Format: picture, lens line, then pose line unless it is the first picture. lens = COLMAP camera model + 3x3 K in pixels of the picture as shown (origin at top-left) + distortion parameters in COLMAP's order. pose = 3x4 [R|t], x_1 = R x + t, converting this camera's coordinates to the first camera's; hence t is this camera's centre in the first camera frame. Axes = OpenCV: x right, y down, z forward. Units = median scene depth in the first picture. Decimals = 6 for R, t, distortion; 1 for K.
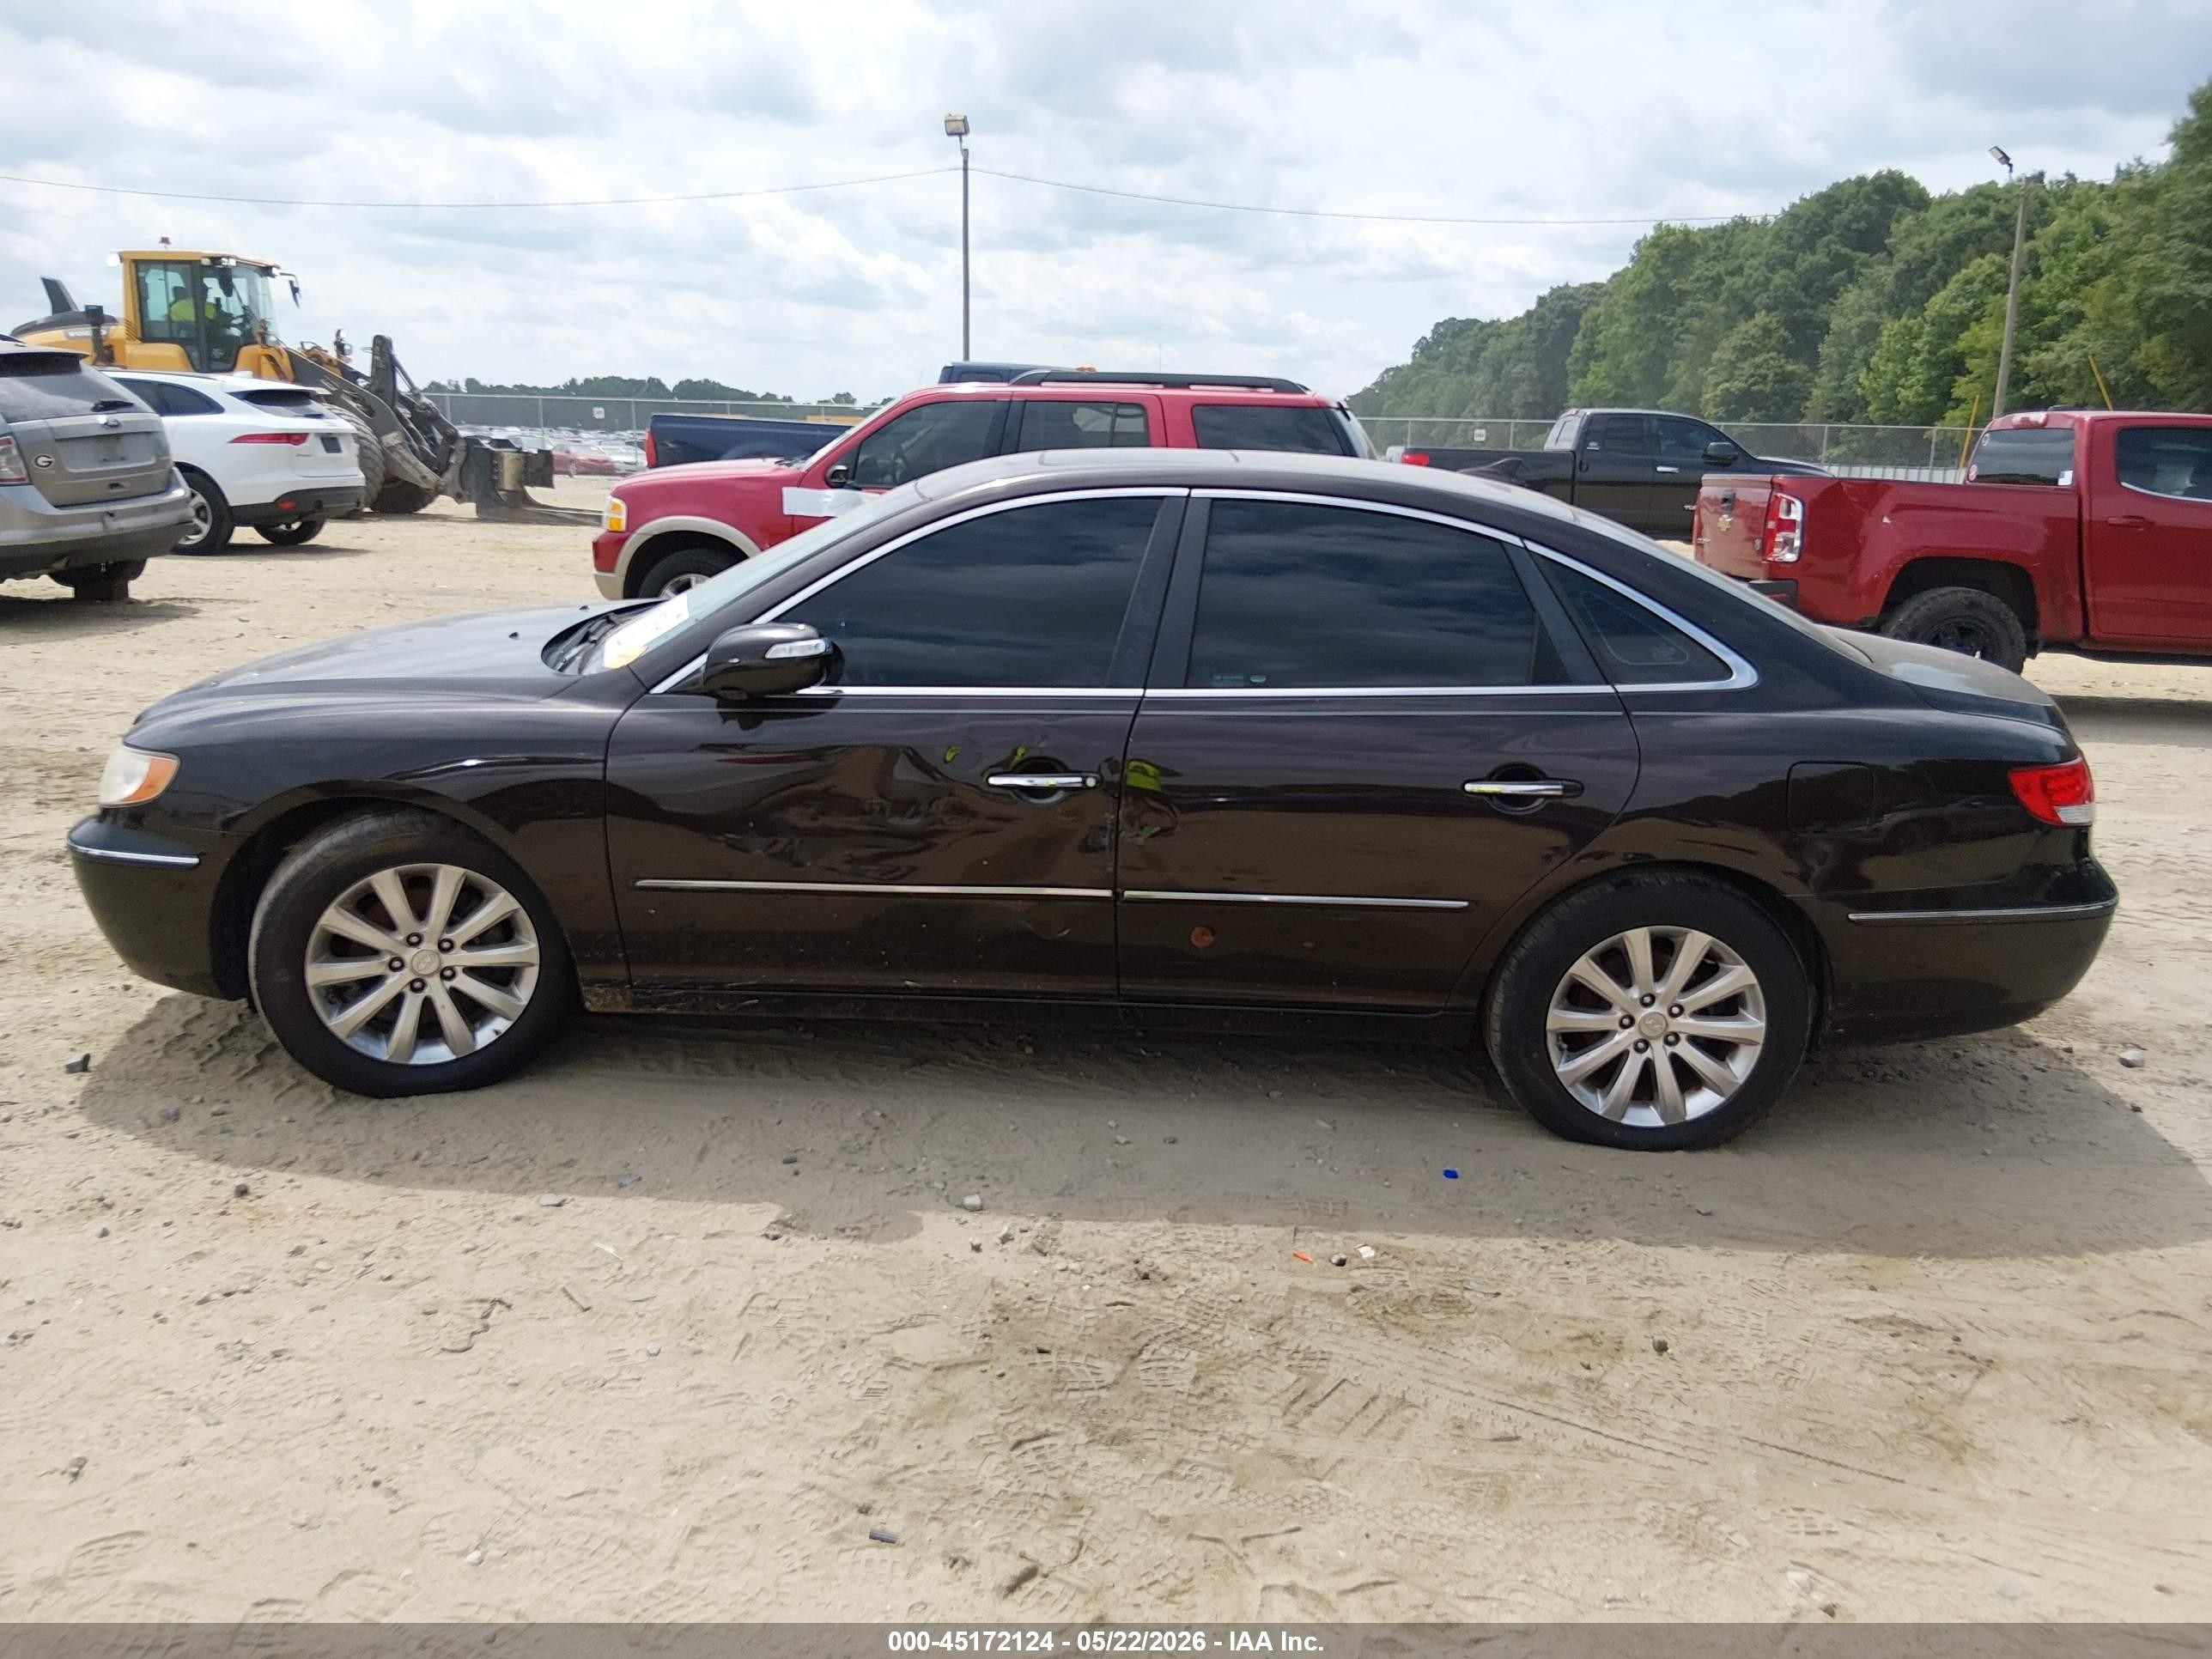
lens RADIAL K [[1635.7, 0, 1097.5], [0, 1635.7, 871.9], [0, 0, 1]] dist [0.083432, -0.133969]
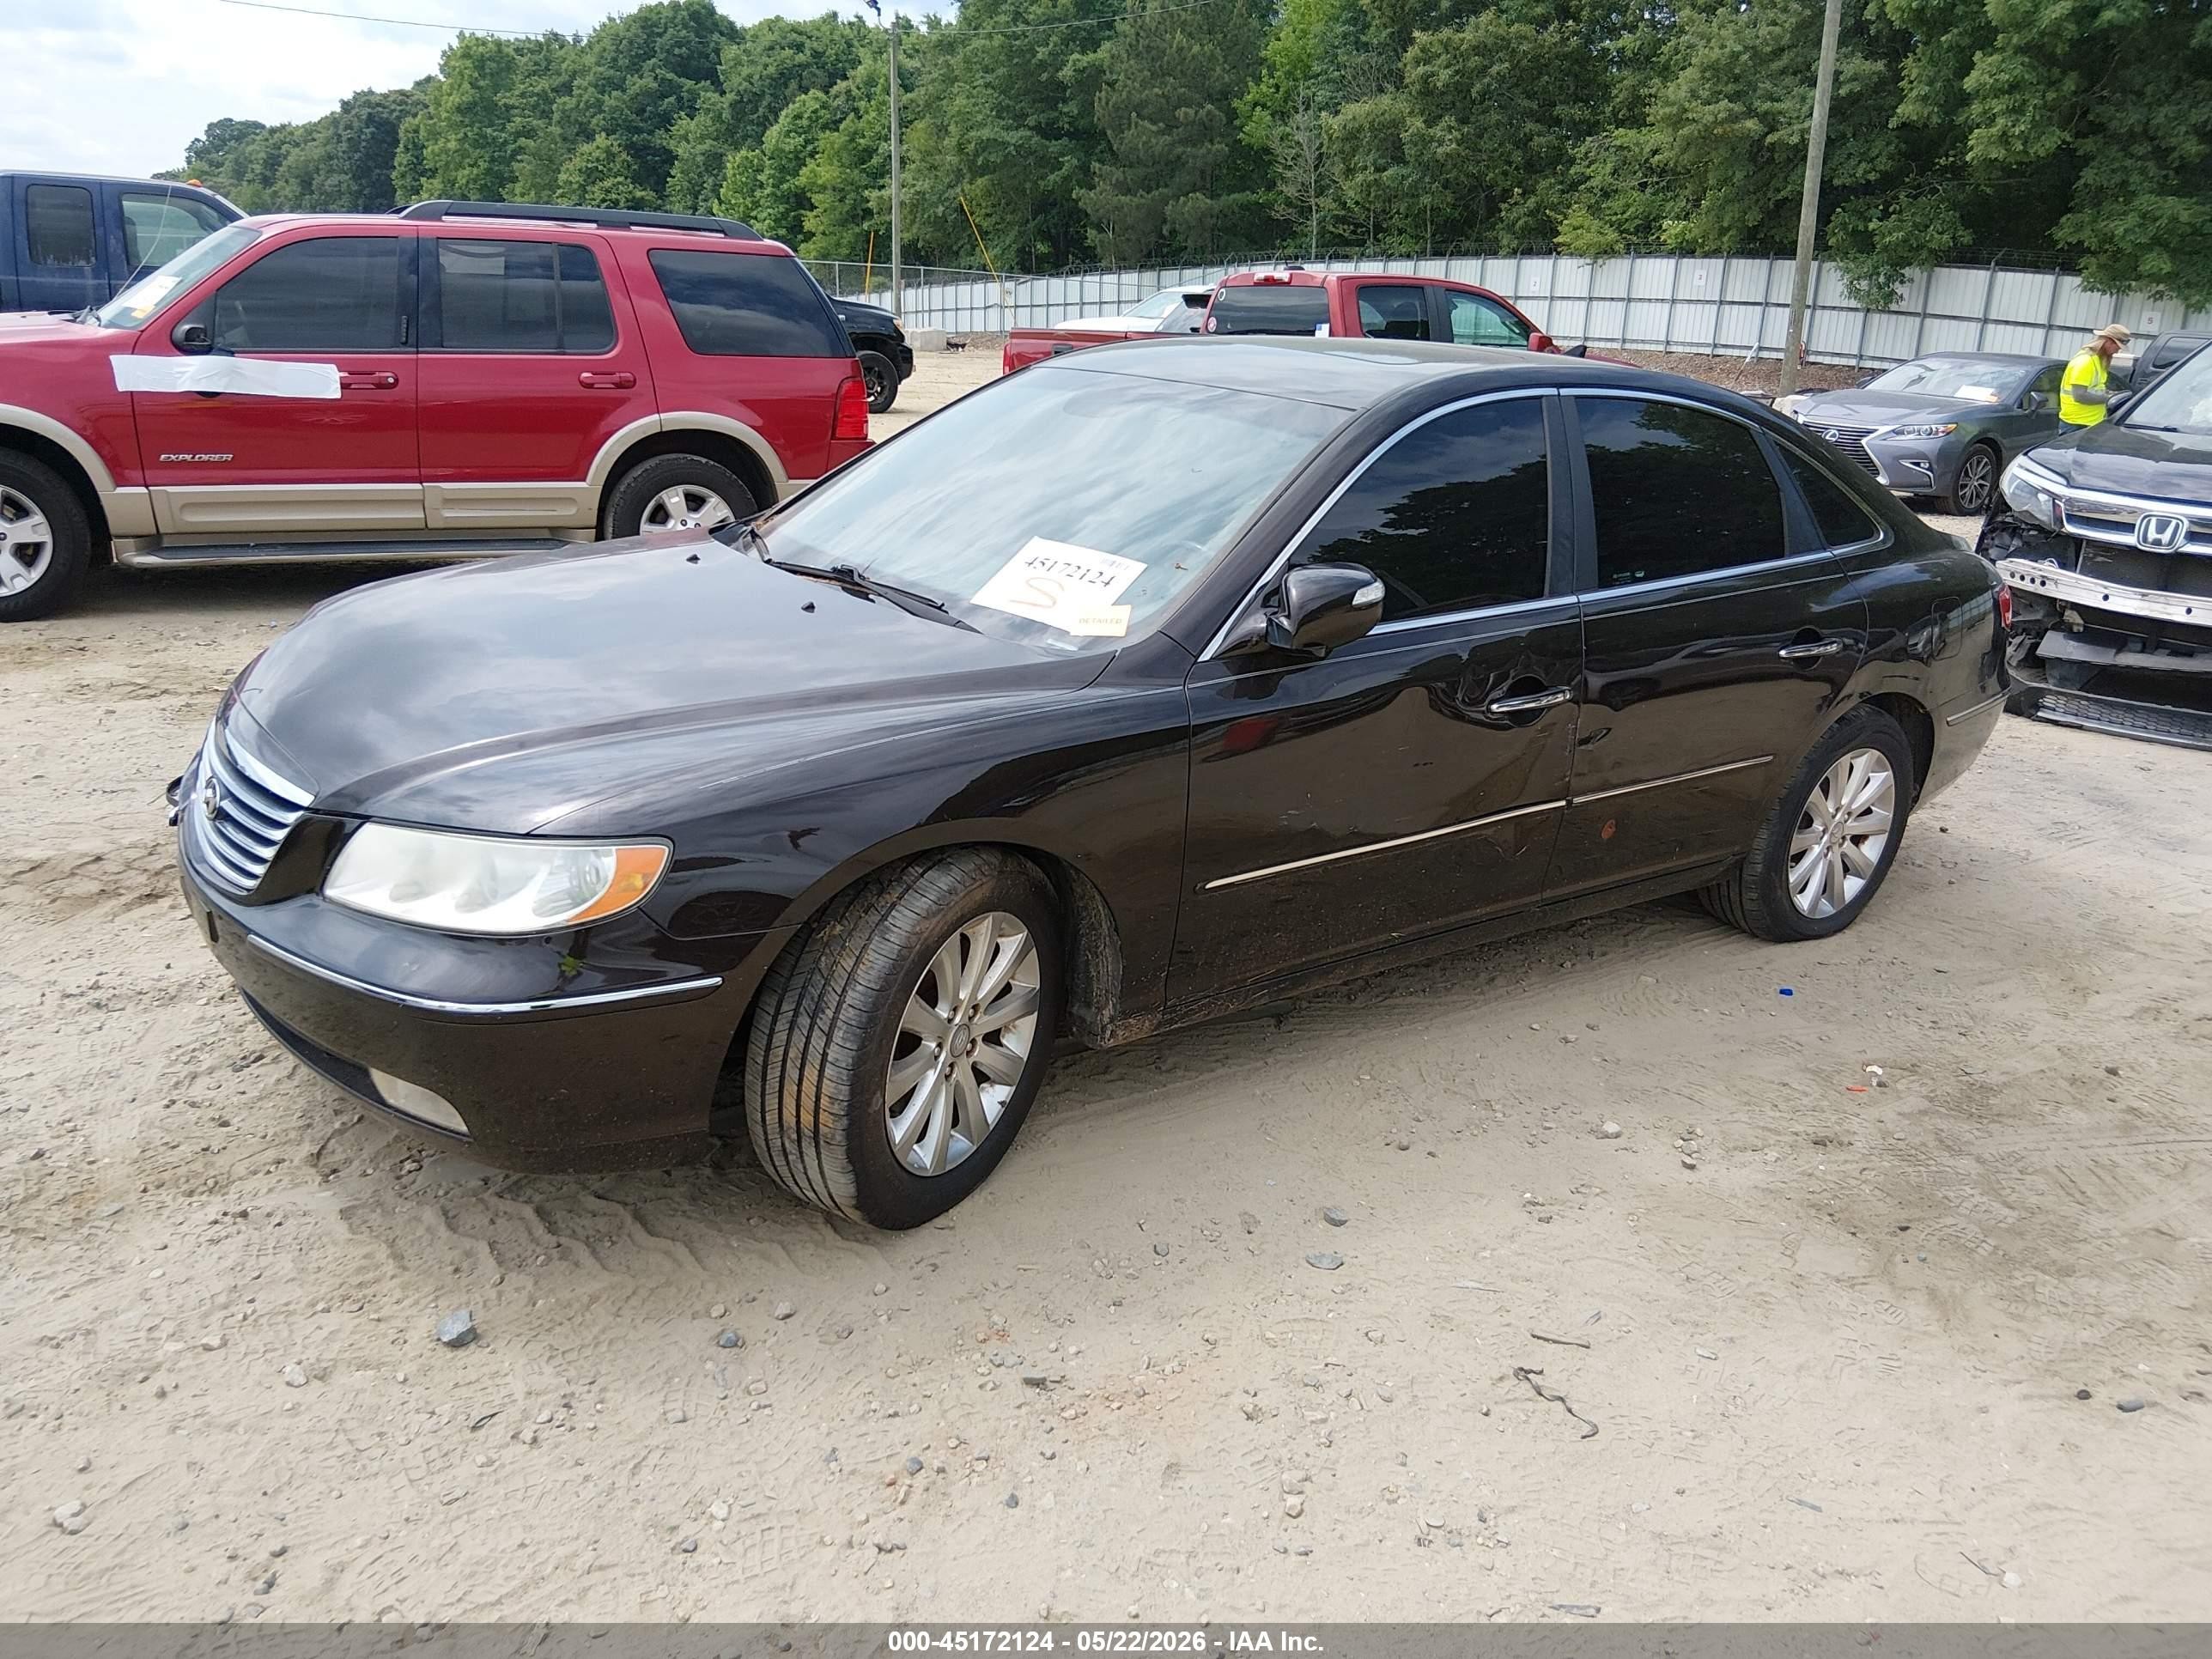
lens RADIAL K [[1635.7, 0, 1097.5], [0, 1635.7, 871.9], [0, 0, 1]] dist [0.083432, -0.133969]
pose [[0.797417, -0.196186, 0.570646, -0.317315], [0.140391, 0.980040, 0.140753, -0.050166], [-0.586870, -0.032125, 0.809044, 0.136770]]
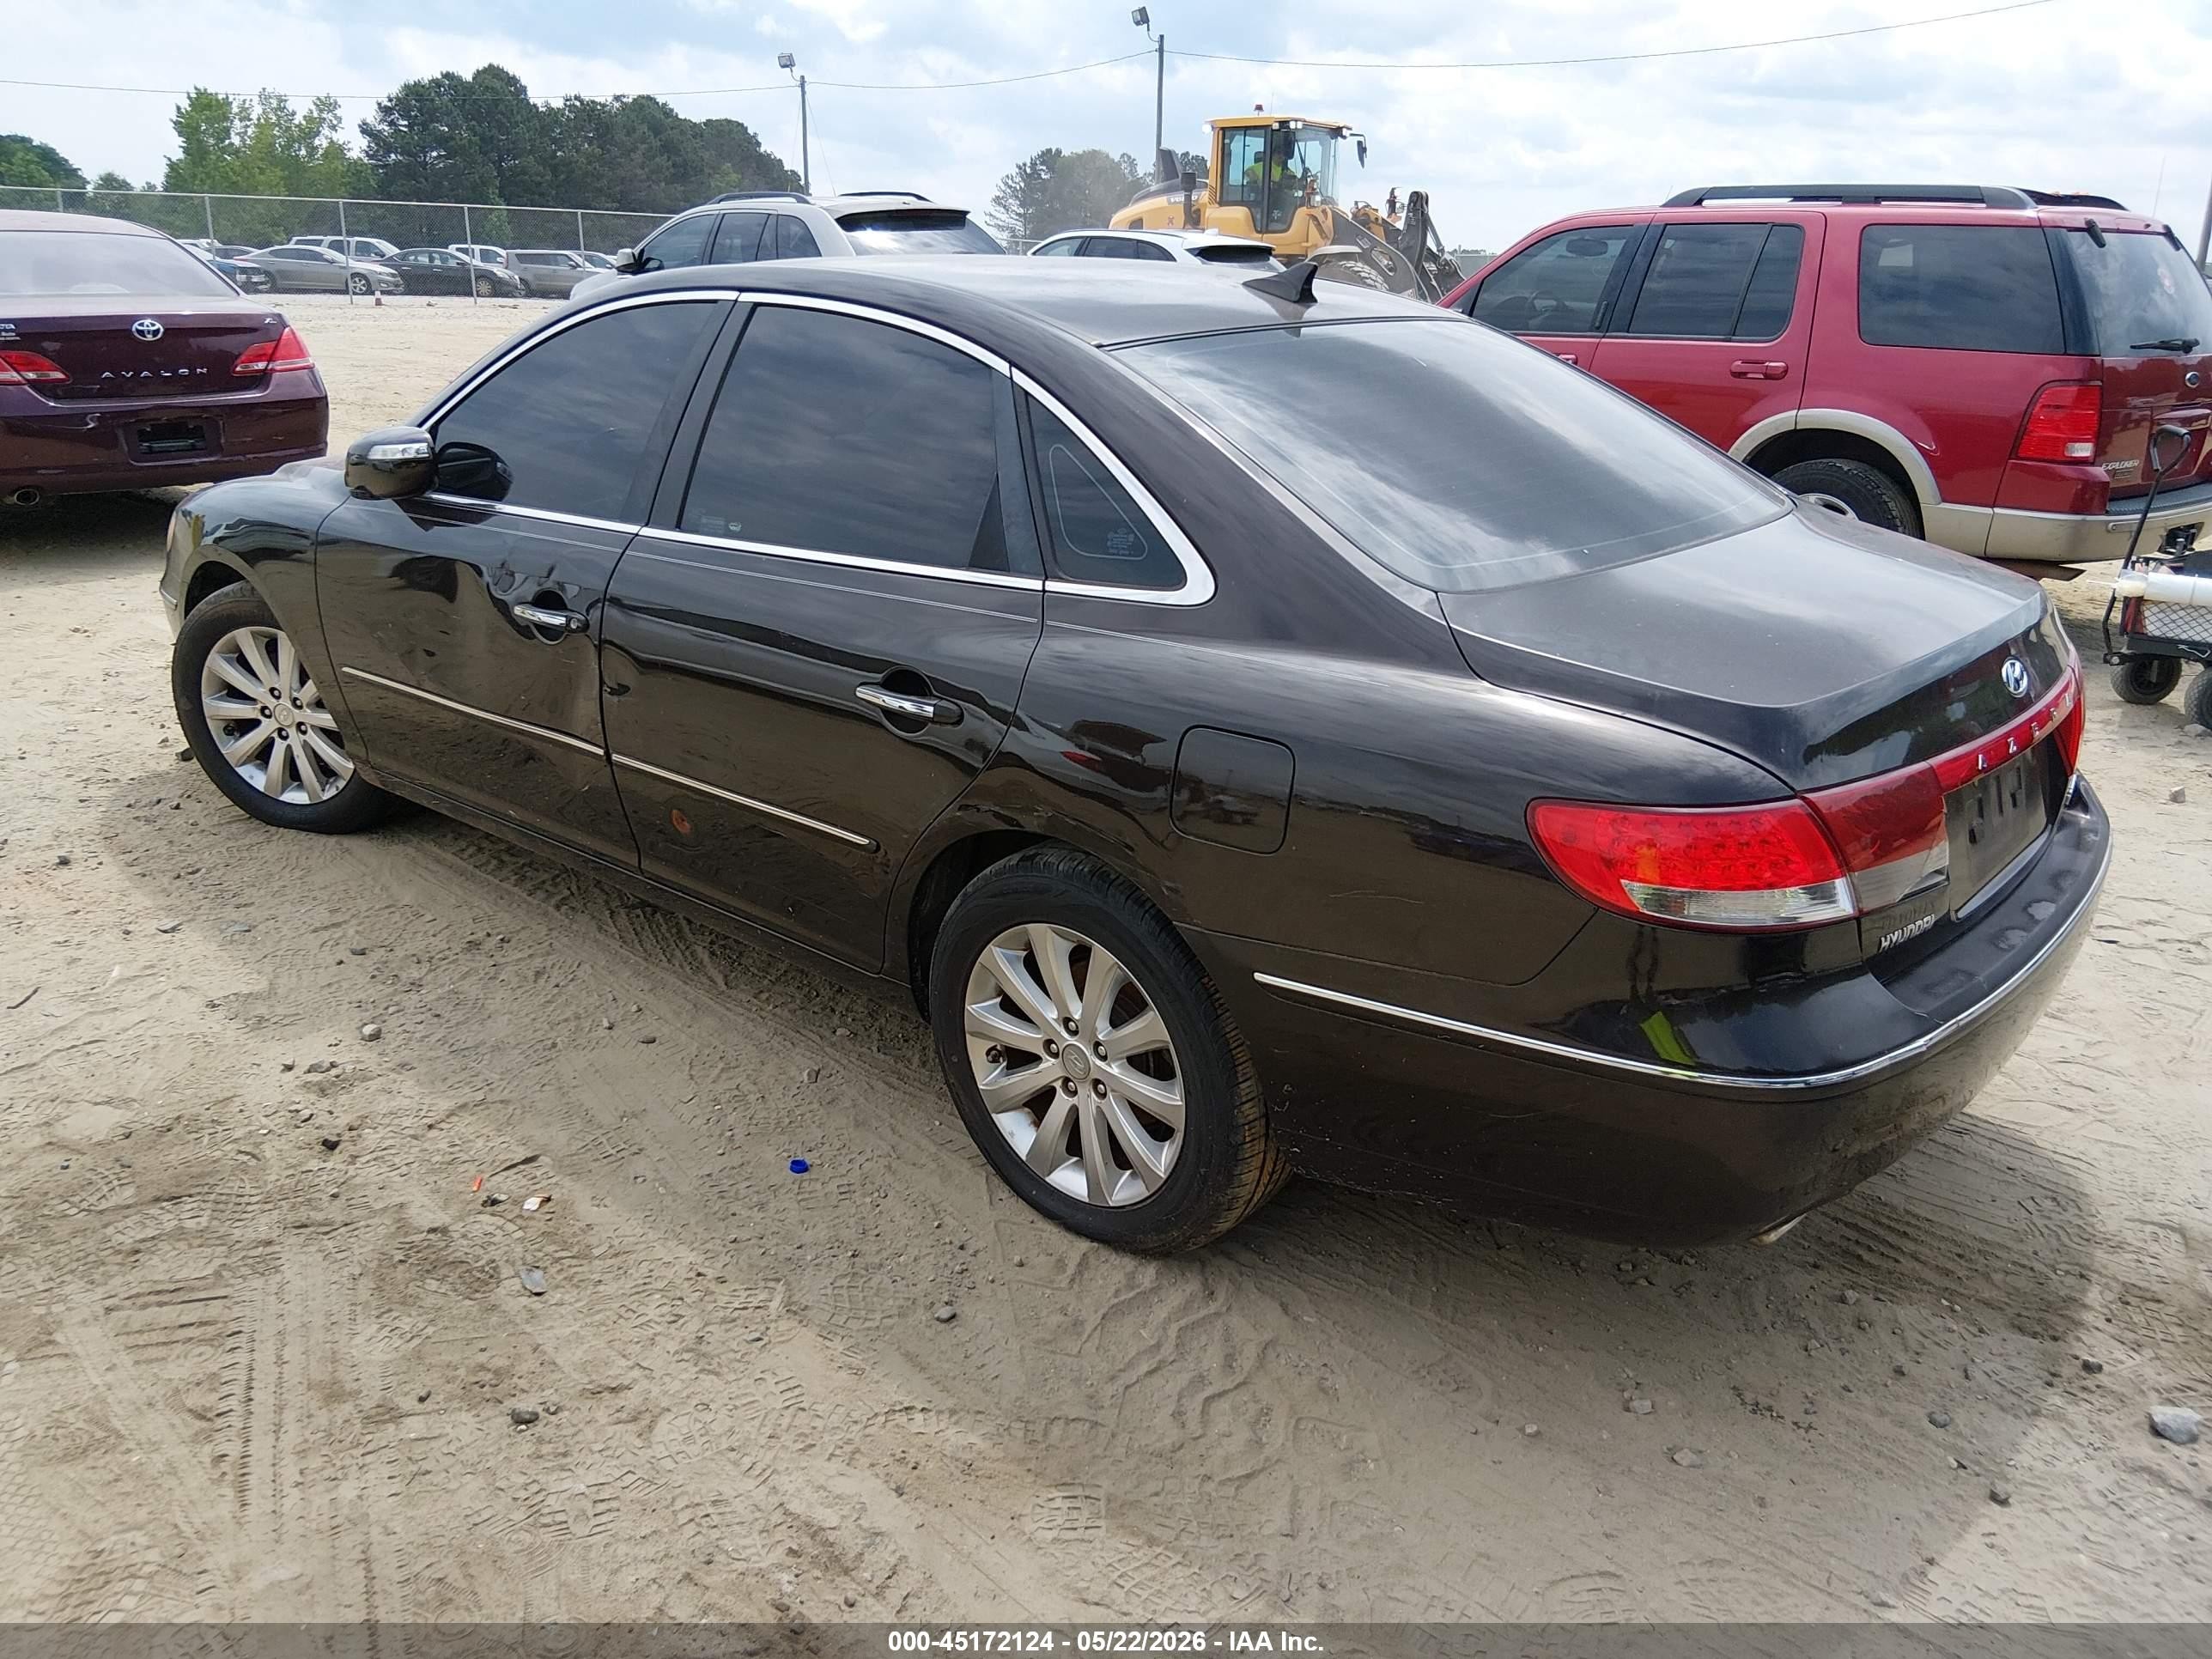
lens RADIAL K [[1635.7, 0, 1097.5], [0, 1635.7, 871.9], [0, 0, 1]] dist [0.083432, -0.133969]
pose [[0.769994, 0.210377, -0.602371, 0.305472], [-0.164719, 0.977619, 0.130876, -0.033754], [0.616422, -0.001552, 0.787414, 0.178391]]
